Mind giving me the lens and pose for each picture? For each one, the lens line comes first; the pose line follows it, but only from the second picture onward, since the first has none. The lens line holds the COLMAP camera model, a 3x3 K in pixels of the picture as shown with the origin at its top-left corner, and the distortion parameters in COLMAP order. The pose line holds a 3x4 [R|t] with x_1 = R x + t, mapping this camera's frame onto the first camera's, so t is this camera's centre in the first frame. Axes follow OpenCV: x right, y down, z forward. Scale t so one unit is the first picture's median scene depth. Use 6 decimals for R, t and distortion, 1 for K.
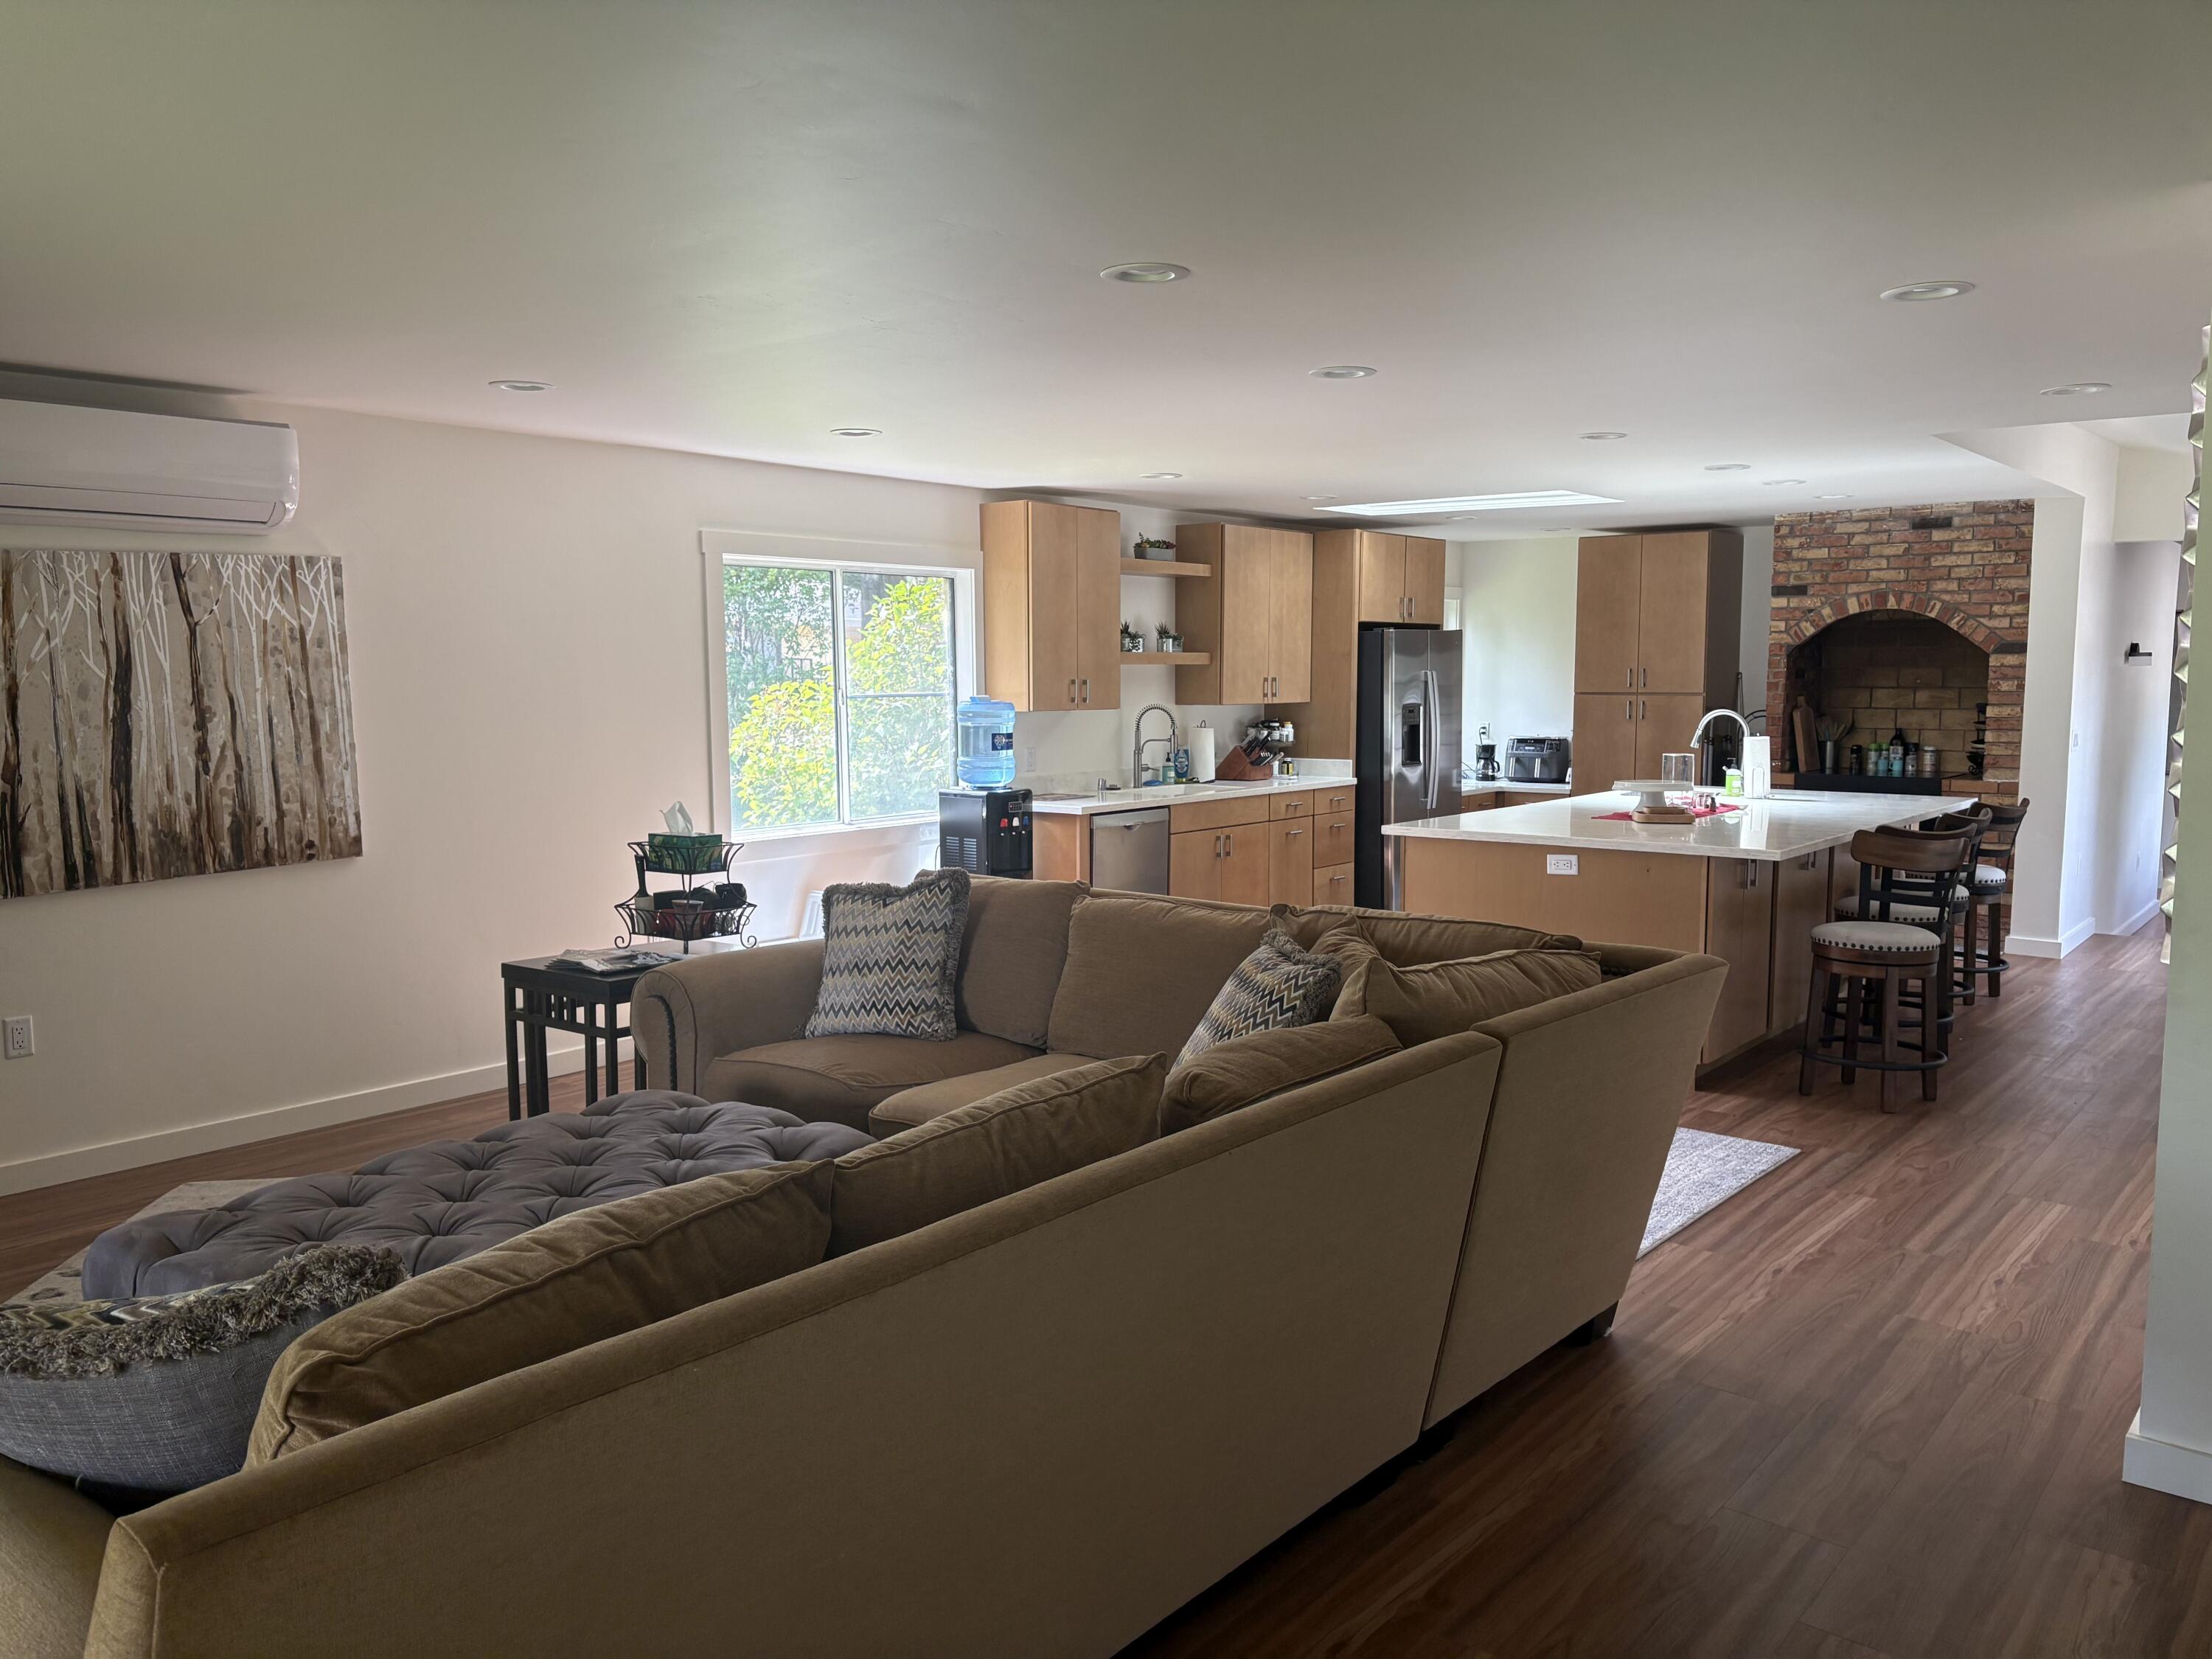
lens RADIAL K [[1662.7, 0, 1107.8], [0, 1662.7, 837.9], [0, 0, 1]] dist [0.046832, -0.044946]
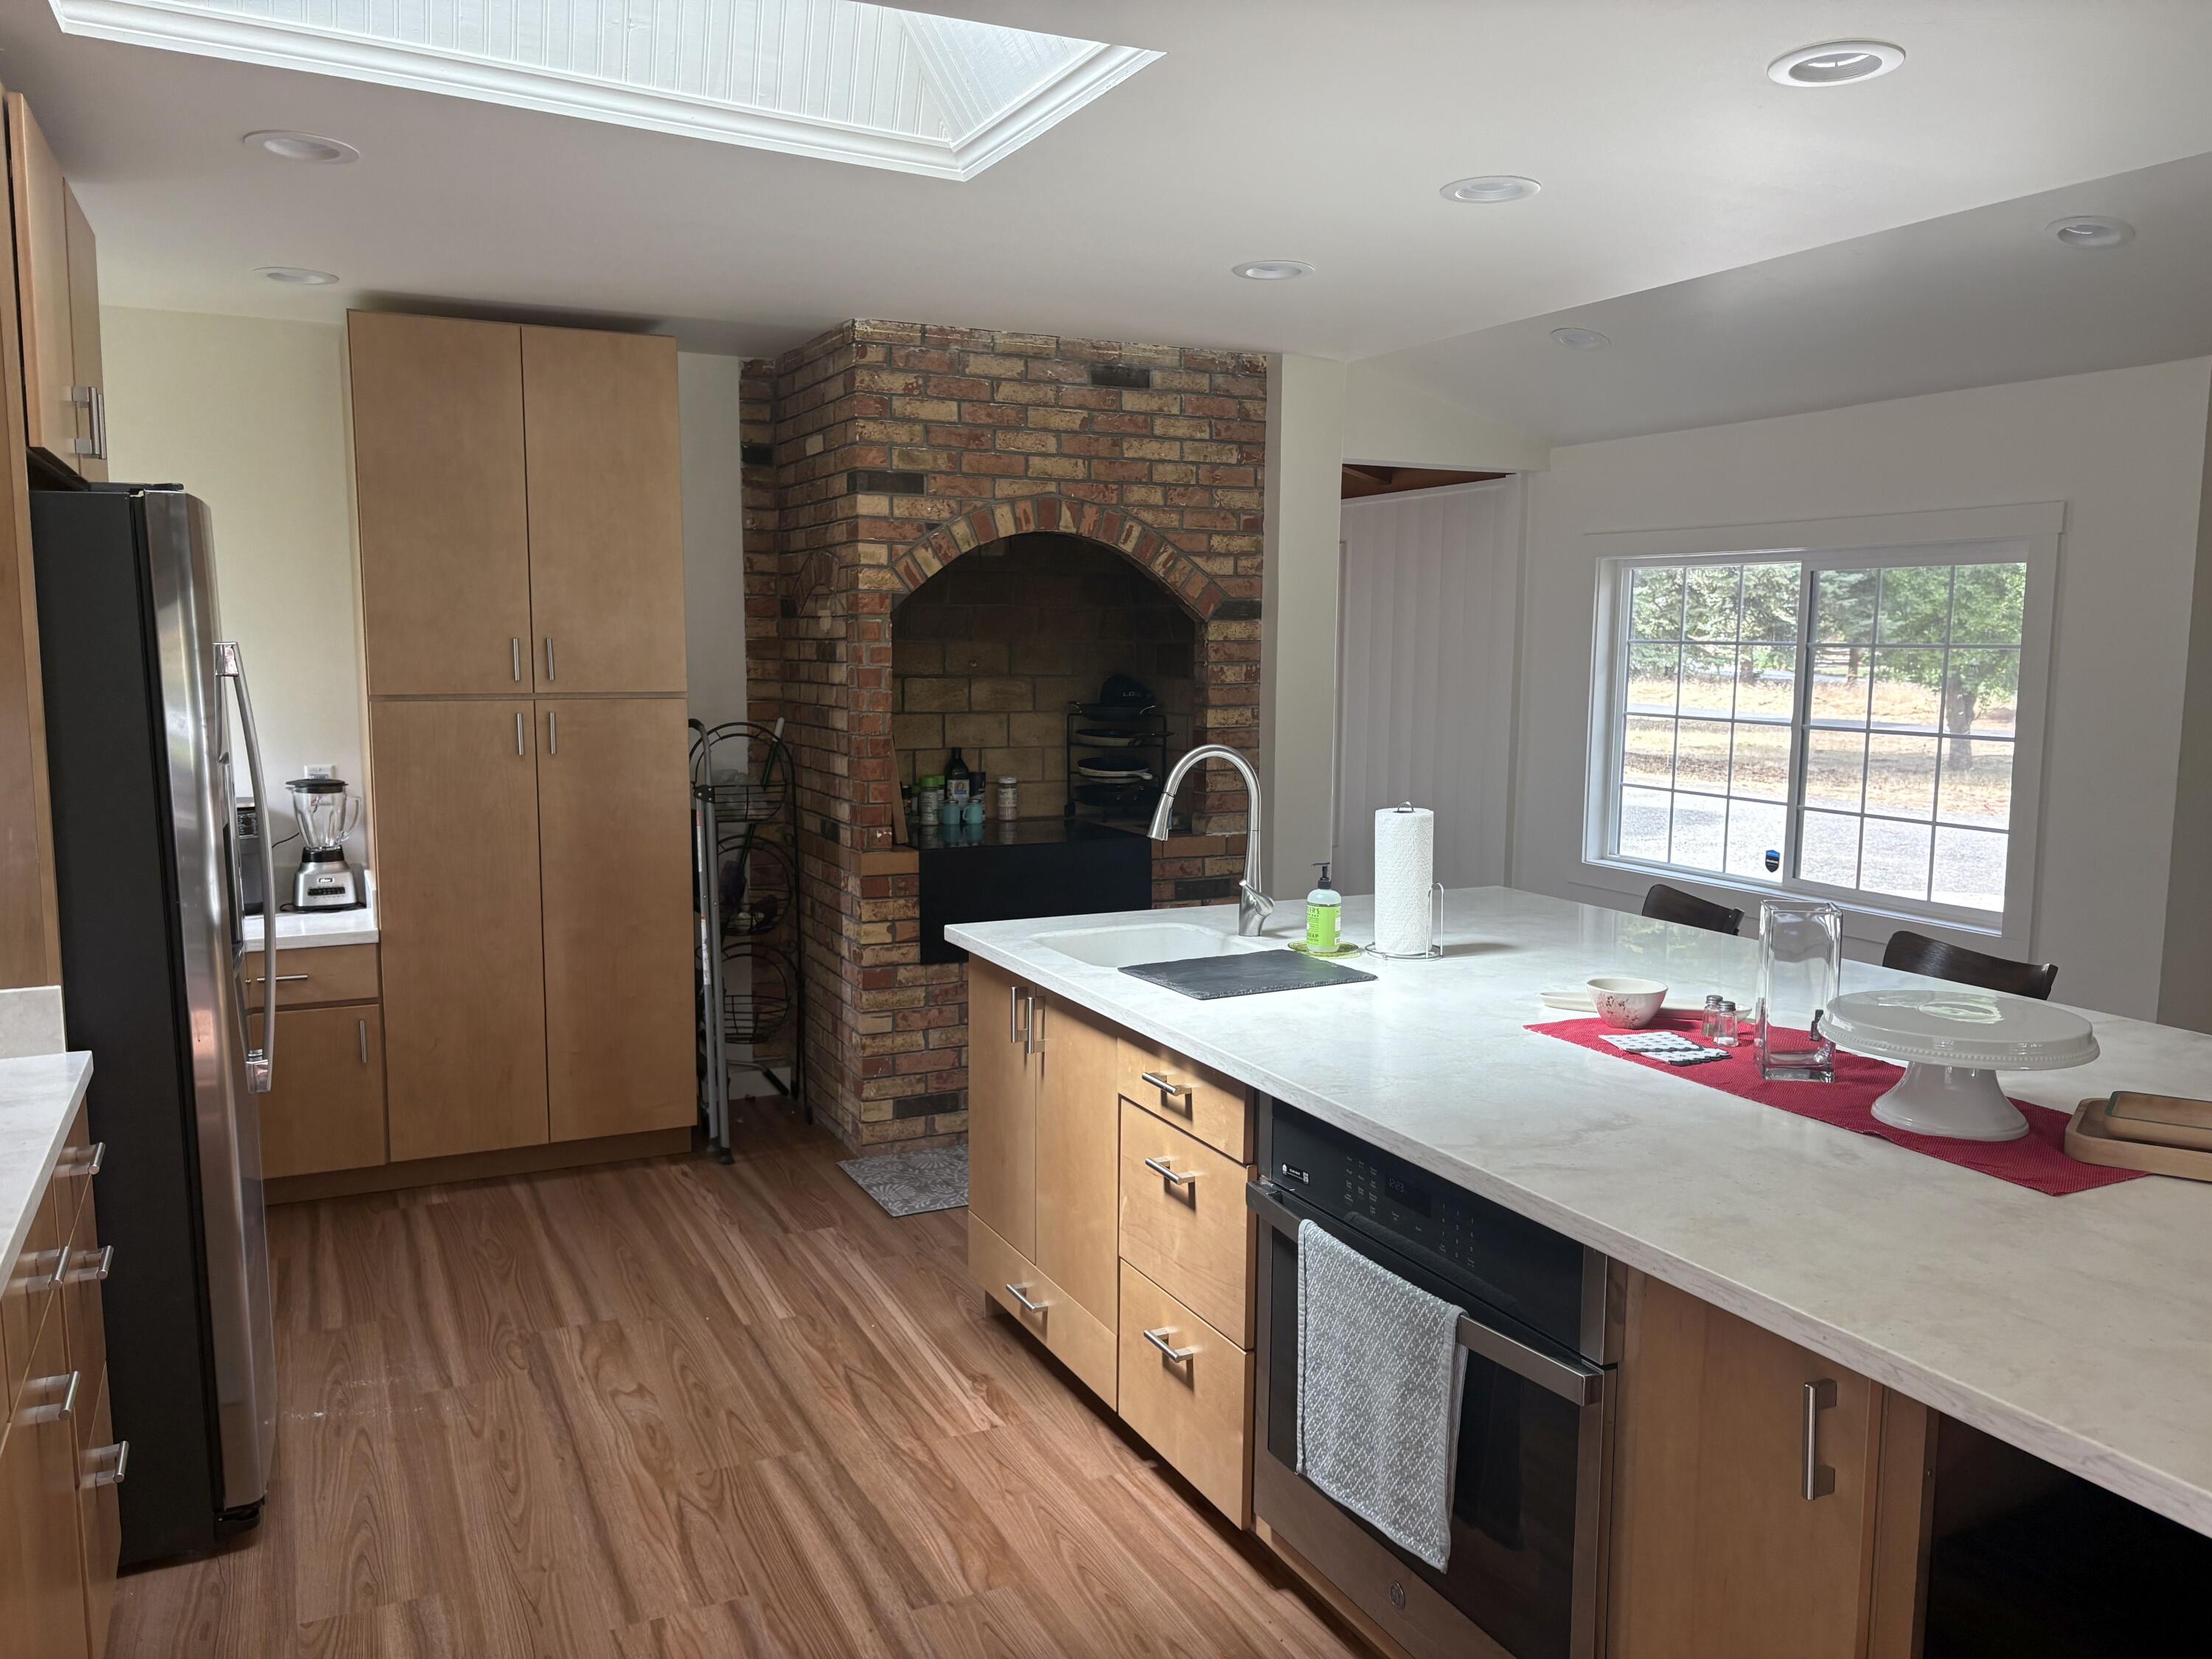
lens RADIAL K [[1662.7, 0, 1111.6], [0, 1662.7, 852.2], [0, 0, 1]] dist [0.046832, -0.044946]
pose [[0.443433, -0.109177, 0.889634, -0.010224], [0.082850, 0.993297, 0.080602, -0.077072], [-0.892470, 0.037964, 0.449506, 0.756420]]
